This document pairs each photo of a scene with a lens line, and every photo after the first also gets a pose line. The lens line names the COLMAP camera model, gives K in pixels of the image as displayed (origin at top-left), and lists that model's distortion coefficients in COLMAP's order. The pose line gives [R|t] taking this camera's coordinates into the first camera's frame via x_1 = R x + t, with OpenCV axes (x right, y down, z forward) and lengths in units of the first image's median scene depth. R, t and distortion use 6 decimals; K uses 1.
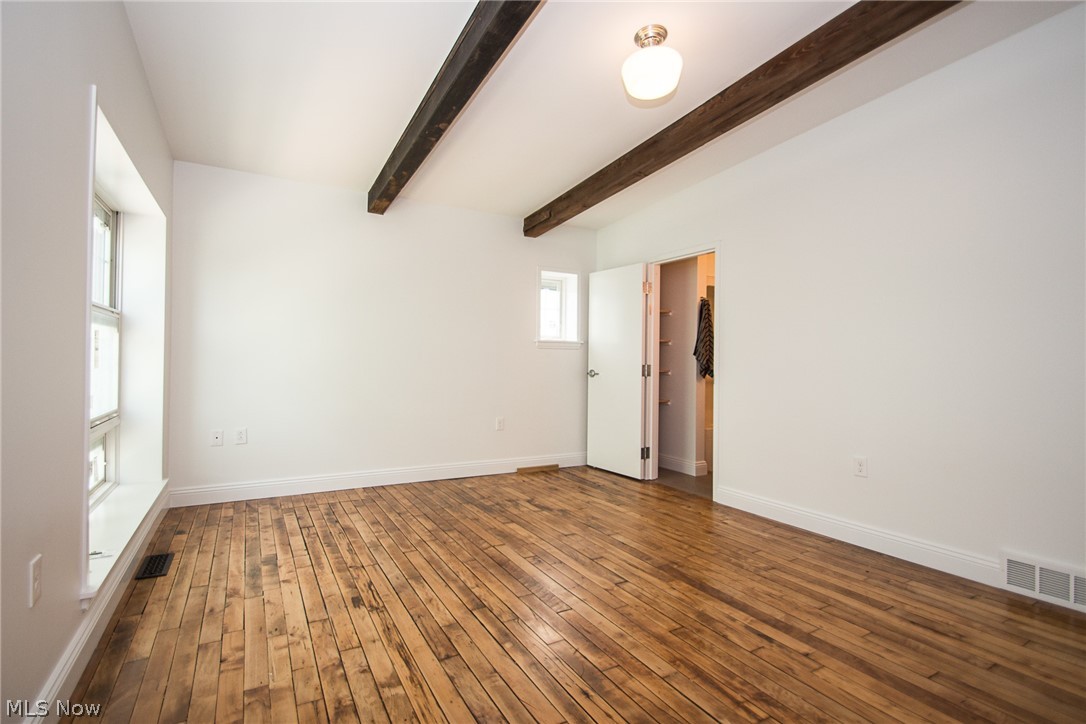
lens RADIAL K [[514.0, 0, 541.0], [0, 514.0, 360.5], [0, 0, 1]] dist [0.009917, -0.013820]
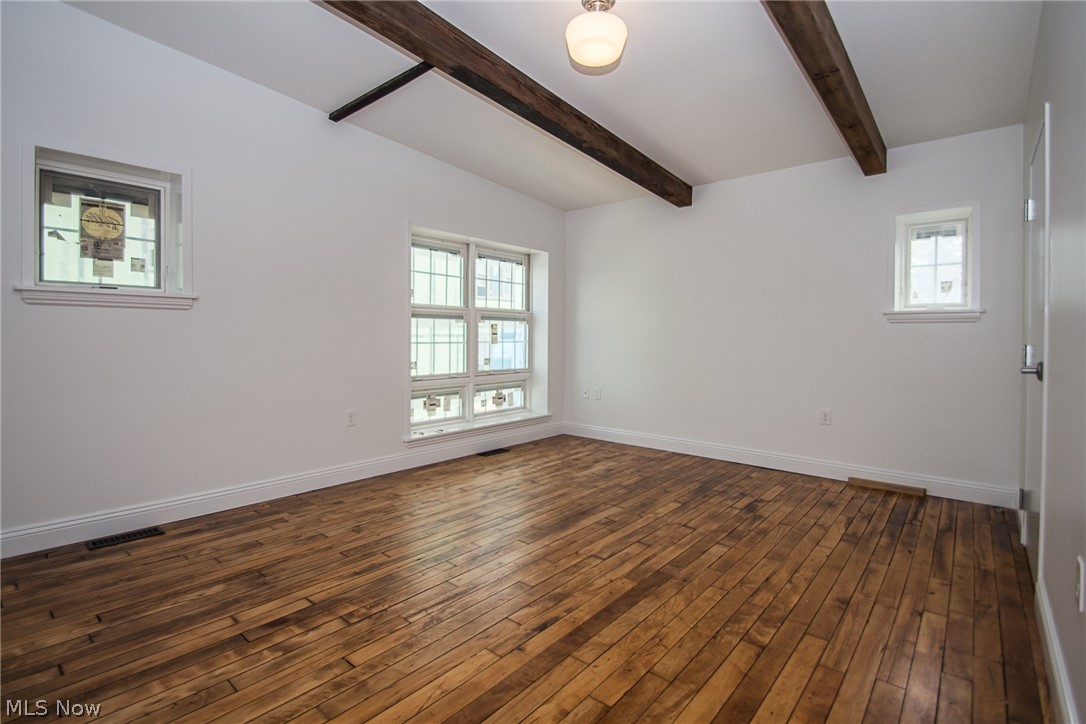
lens RADIAL K [[514.0, 0, 514.4], [0, 514.0, 342.0], [0, 0, 1]] dist [0.009917, -0.013820]
pose [[0.308712, -0.005029, -0.951142, 1.051934], [-0.000804, 0.999984, -0.005548, 0.016609], [0.951155, 0.002477, 0.308703, 0.527110]]
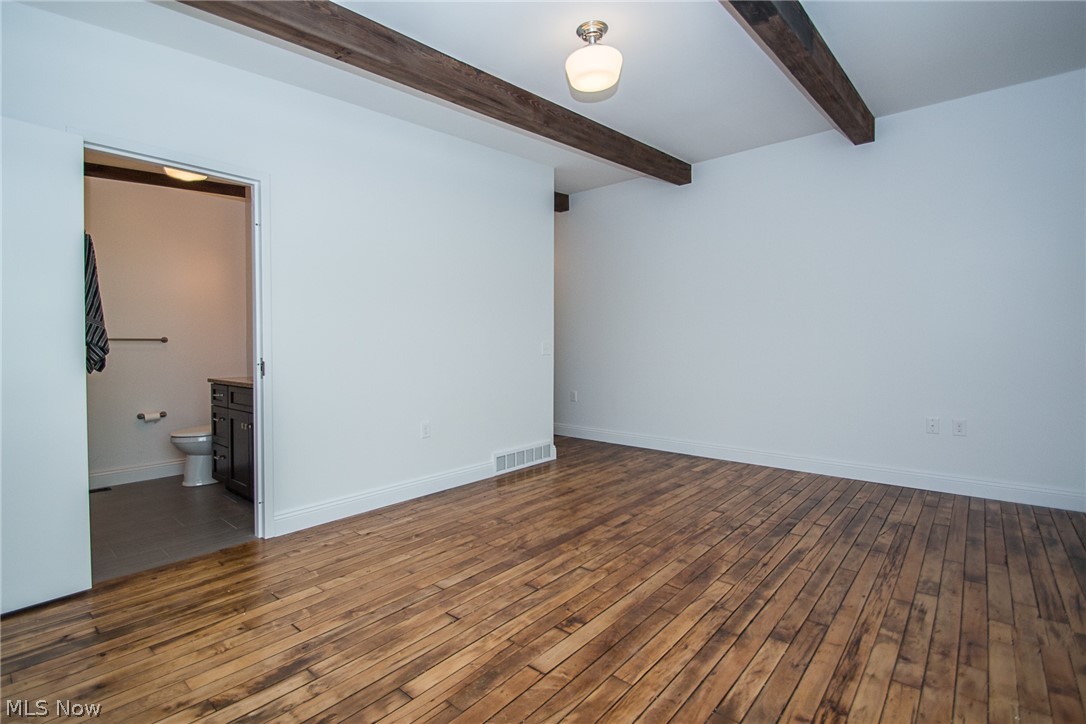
lens RADIAL K [[514.0, 0, 533.3], [0, 514.0, 351.7], [0, 0, 1]] dist [0.009917, -0.013820]
pose [[-0.333339, -0.024995, 0.942476, -0.715637], [-0.002527, 0.999669, 0.025618, -0.007326], [-0.942804, 0.006158, -0.333292, 1.403245]]
